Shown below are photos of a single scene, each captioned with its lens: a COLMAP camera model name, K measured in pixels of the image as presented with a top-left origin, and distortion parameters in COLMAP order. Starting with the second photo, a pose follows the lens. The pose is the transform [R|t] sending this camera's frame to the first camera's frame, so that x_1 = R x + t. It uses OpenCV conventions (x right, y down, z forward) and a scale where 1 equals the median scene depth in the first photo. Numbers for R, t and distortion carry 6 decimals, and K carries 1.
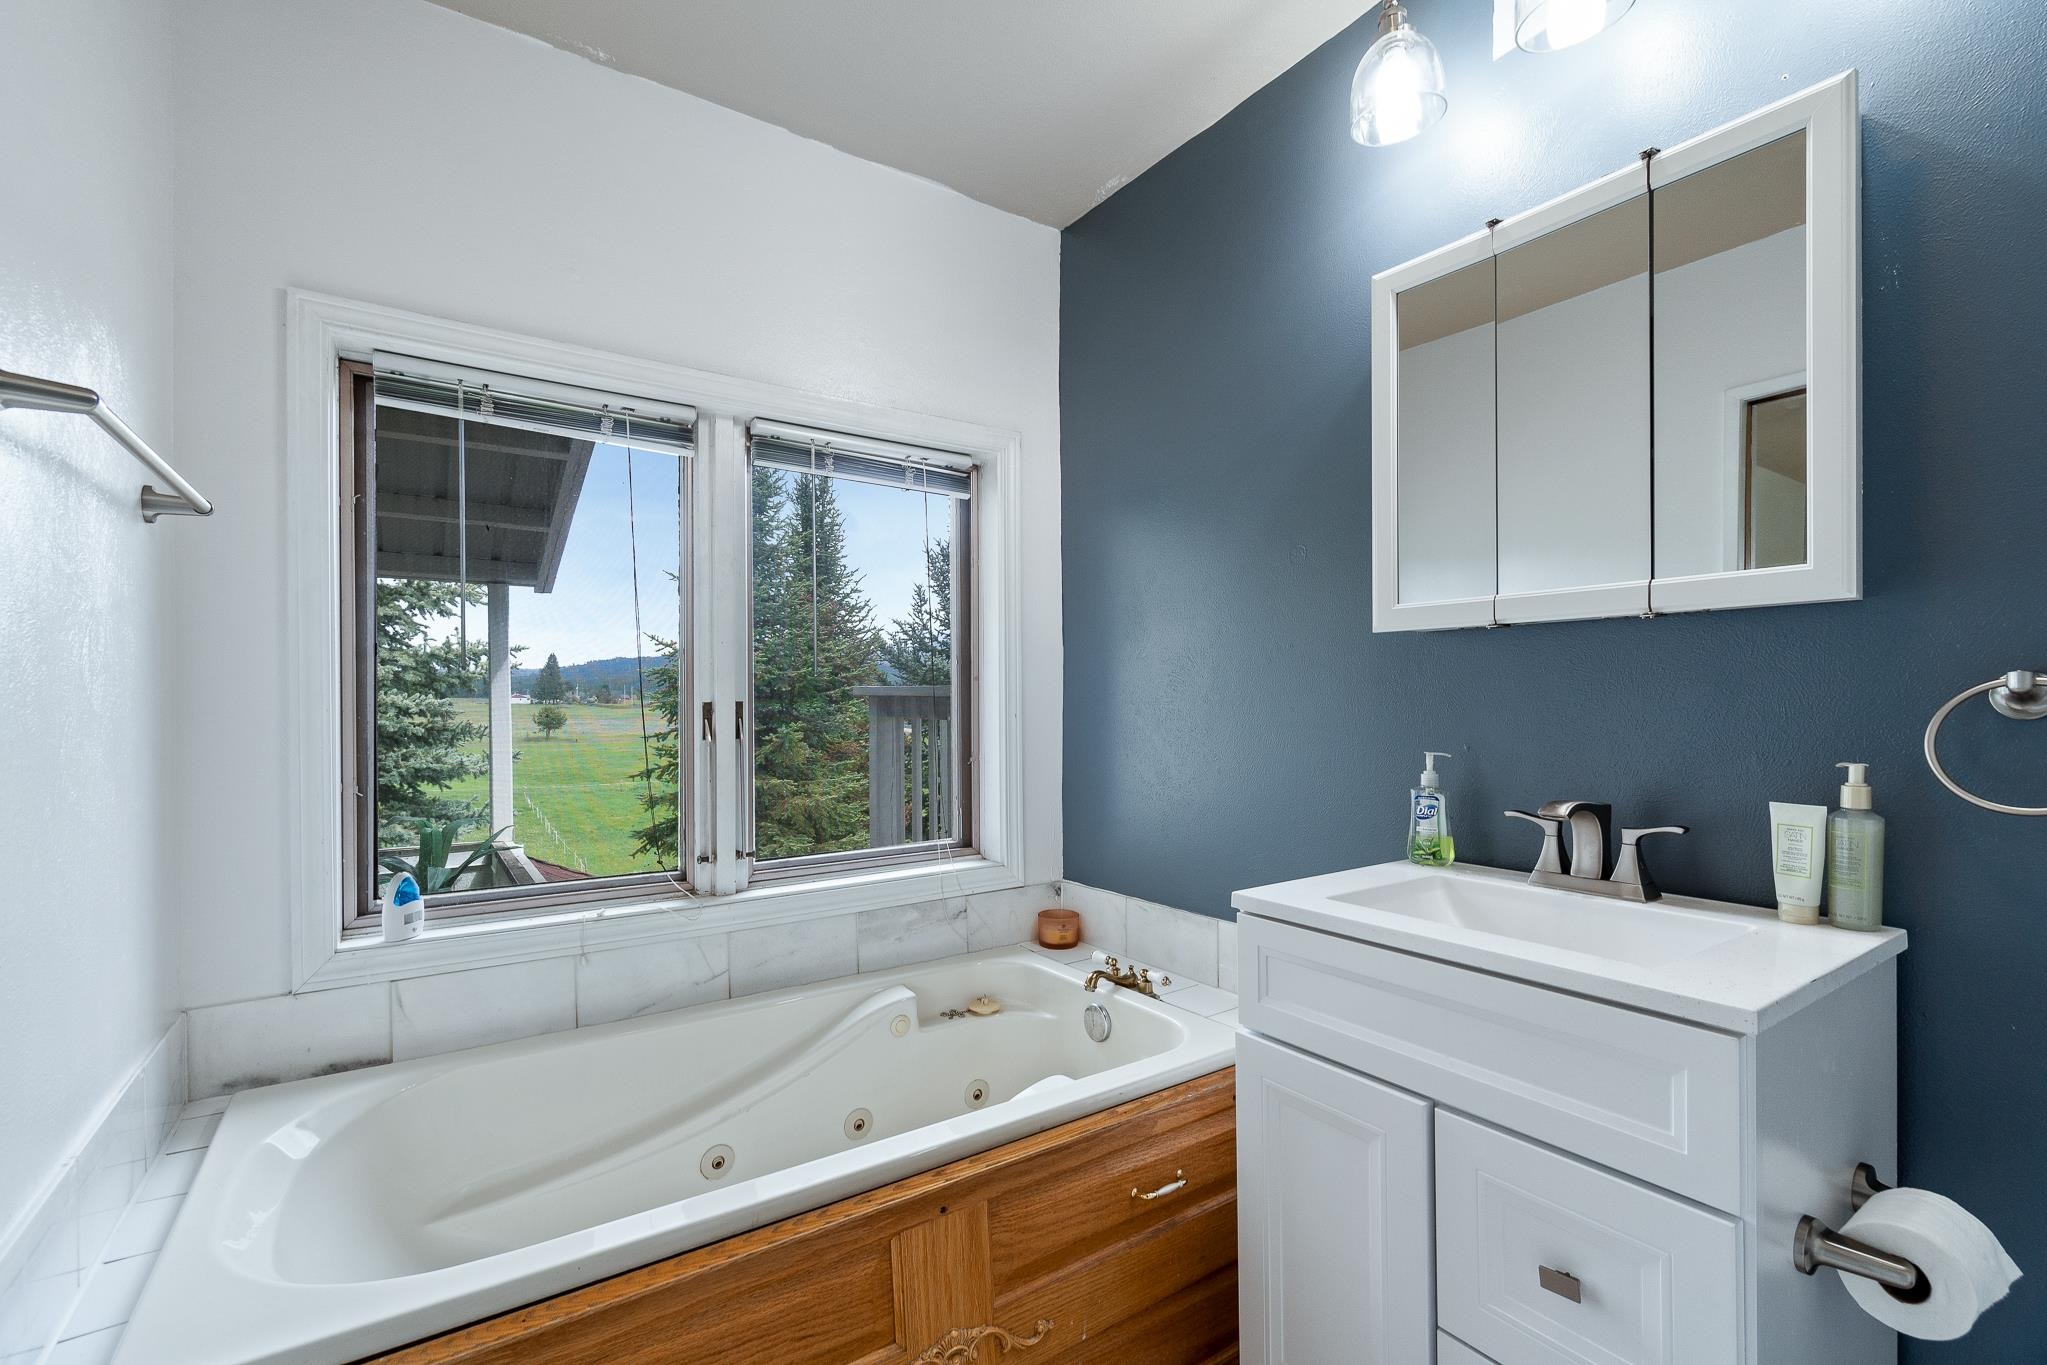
lens RADIAL K [[884.9, 0, 1003.9], [0, 884.9, 703.9], [0, 0, 1]] dist [-0.008132, -0.000697]
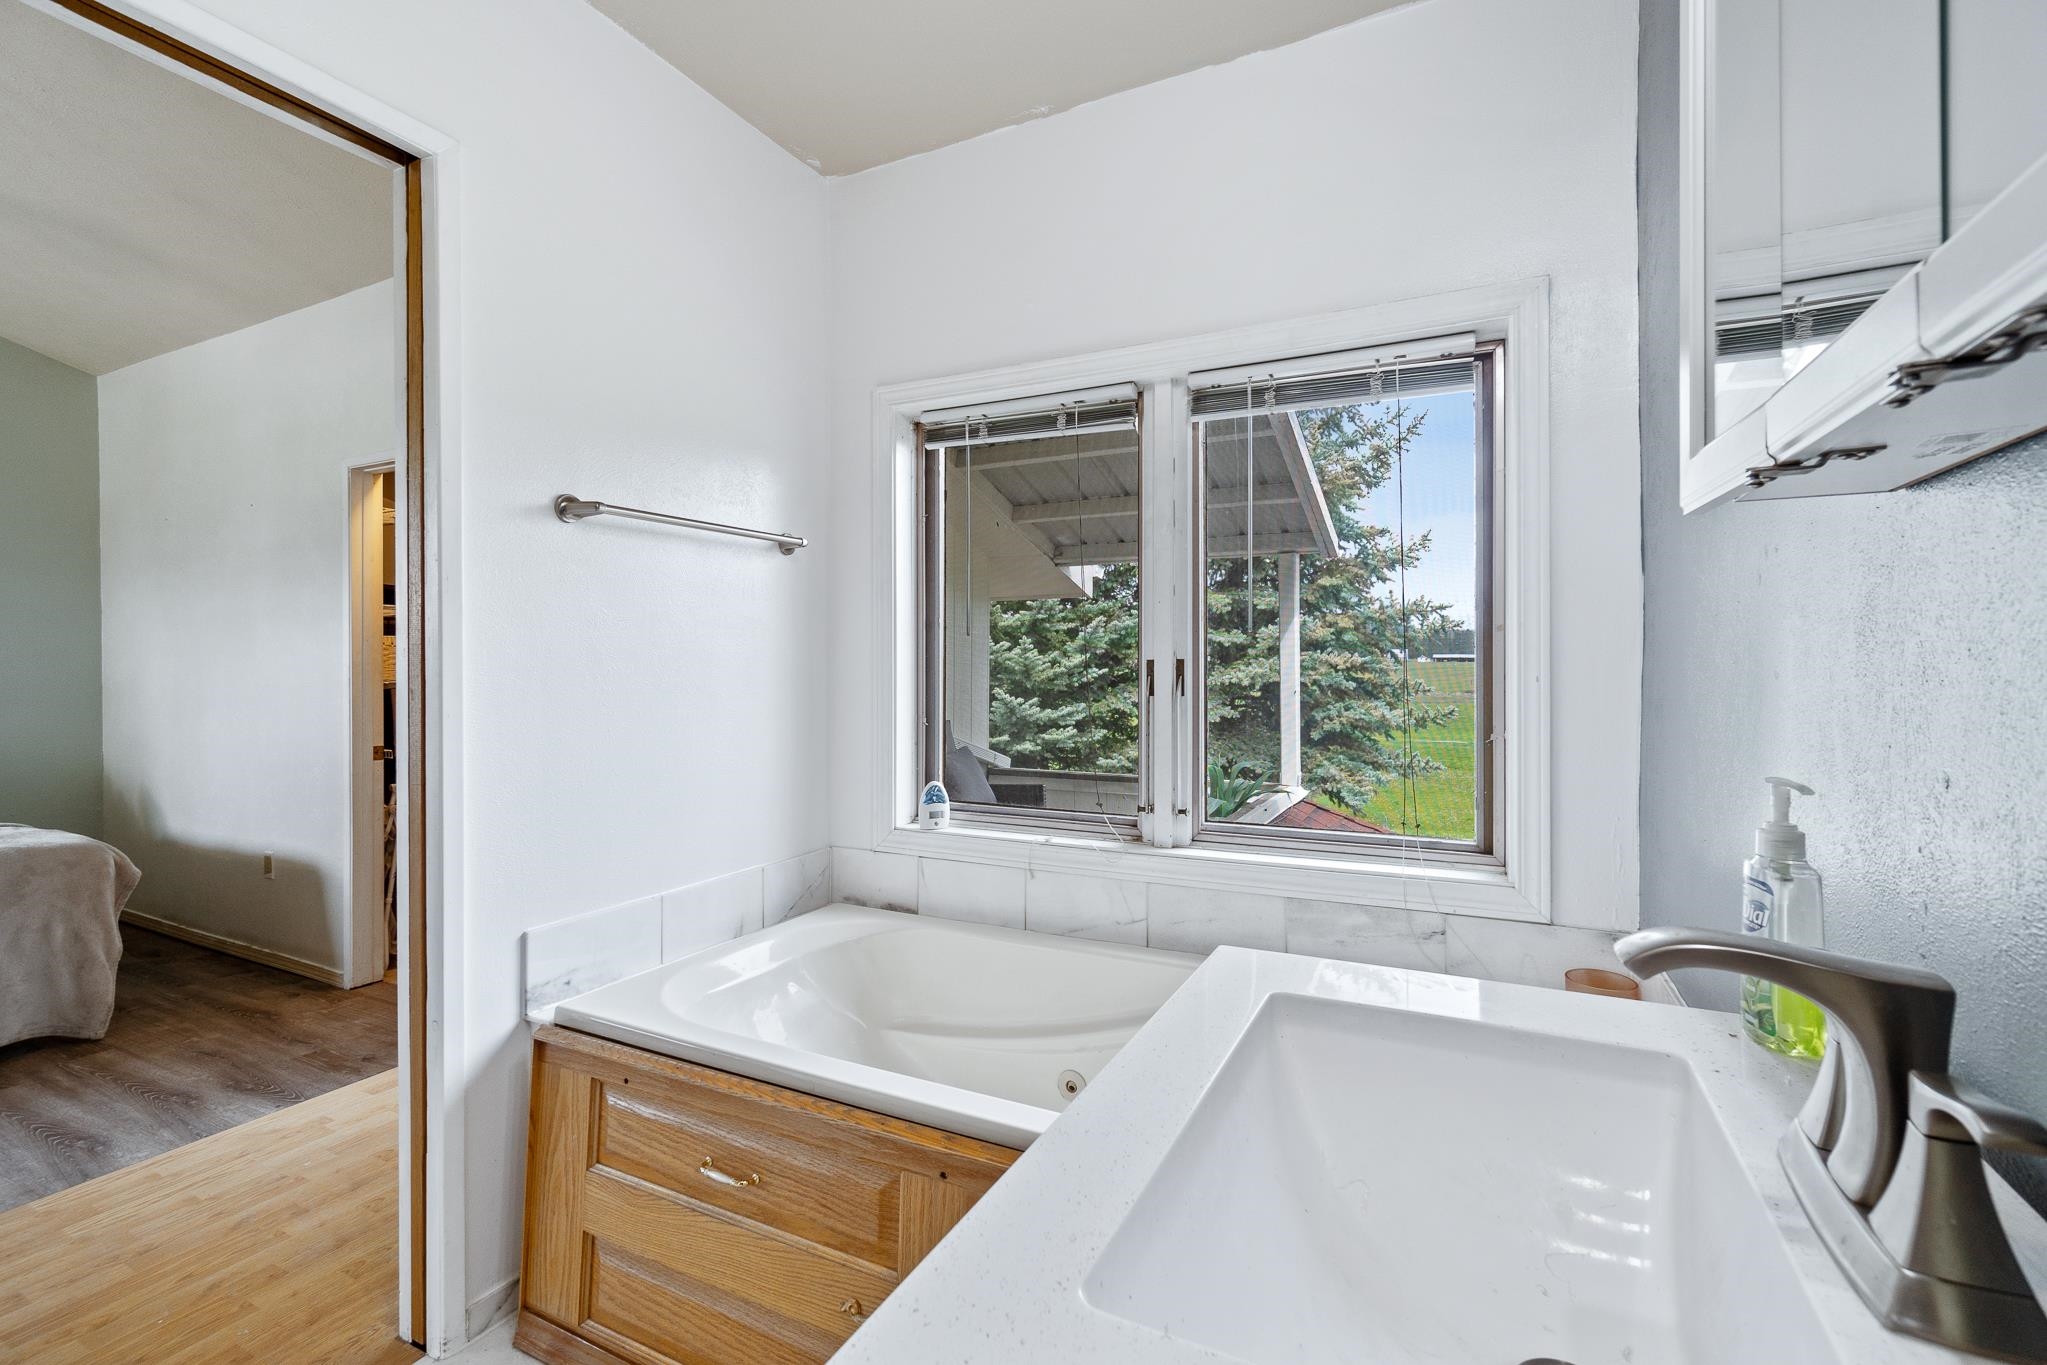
lens RADIAL K [[884.9, 0, 1038.0], [0, 884.9, 664.0], [0, 0, 1]] dist [-0.008132, -0.000697]
pose [[0.505694, 0.005329, -0.862697, 0.502740], [-0.003305, 0.999986, 0.004240, -0.001283], [0.862707, 0.000707, 0.505704, 0.358381]]
